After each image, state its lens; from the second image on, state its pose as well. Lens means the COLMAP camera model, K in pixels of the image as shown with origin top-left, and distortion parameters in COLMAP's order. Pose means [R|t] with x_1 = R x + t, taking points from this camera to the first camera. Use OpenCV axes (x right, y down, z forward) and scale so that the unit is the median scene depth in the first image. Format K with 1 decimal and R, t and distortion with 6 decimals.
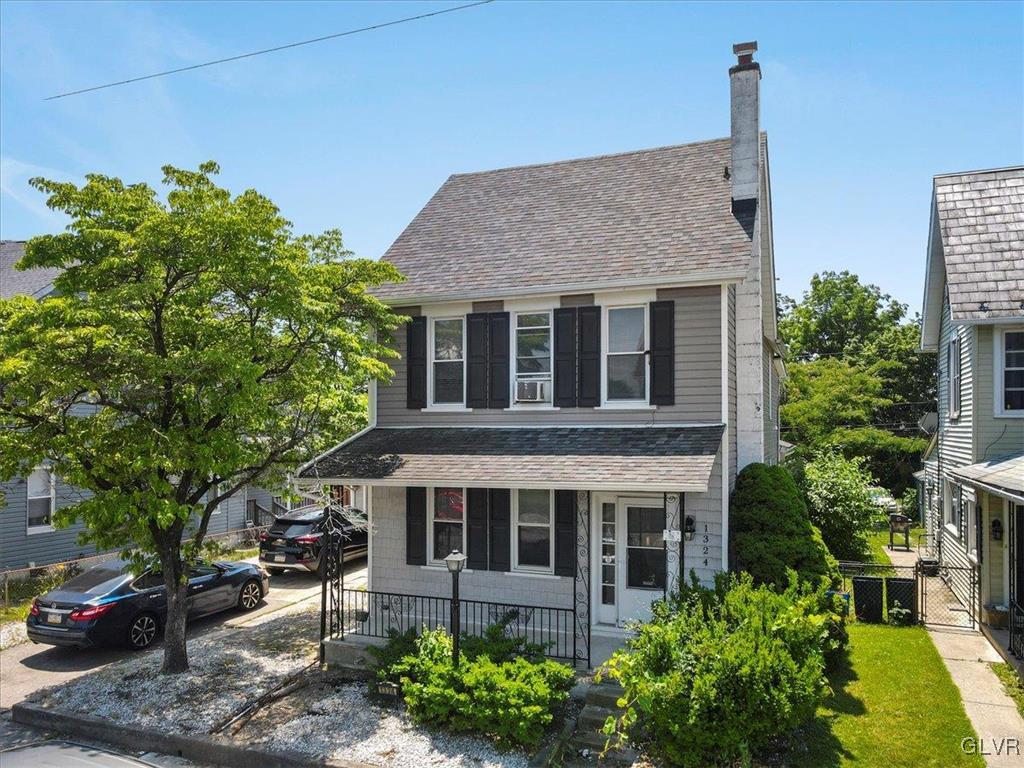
lens RADIAL K [[766.8, 0, 512.0], [0, 766.8, 384.0], [0, 0, 1]] dist [0.041624, -0.000940]
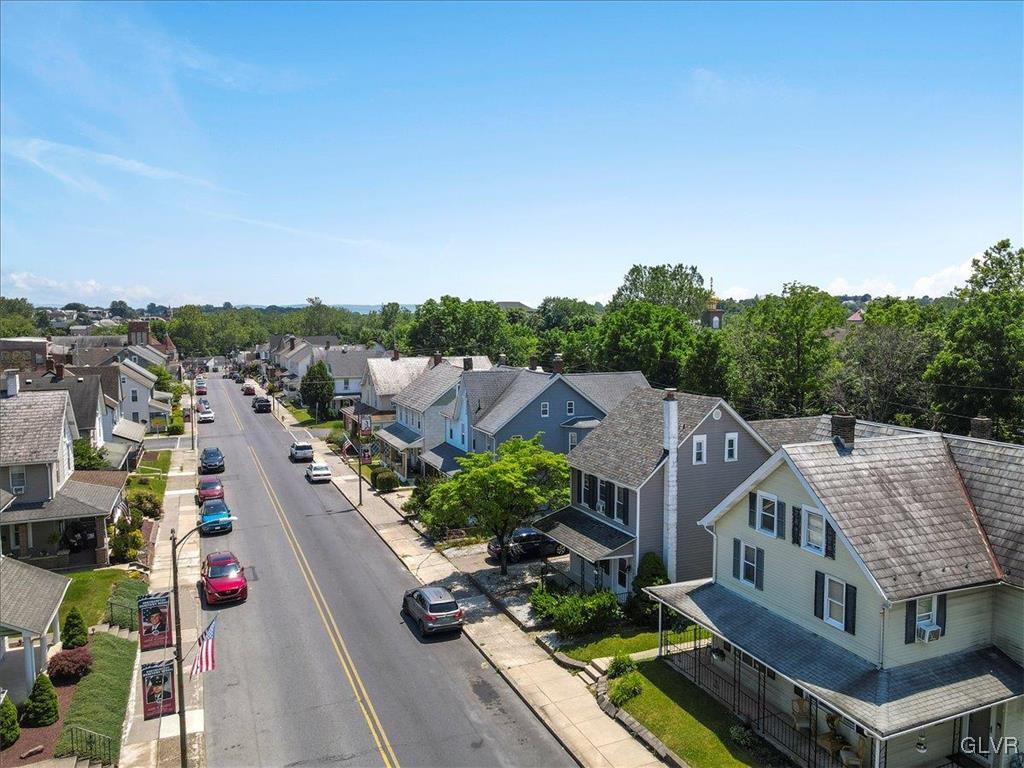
lens RADIAL K [[766.8, 0, 512.0], [0, 766.8, 384.0], [0, 0, 1]] dist [0.041624, -0.000940]
pose [[0.702943, 0.058646, -0.708824, 1.815232], [0.051427, 0.989795, 0.132894, -0.852584], [0.709385, -0.129870, 0.692753, -1.146020]]
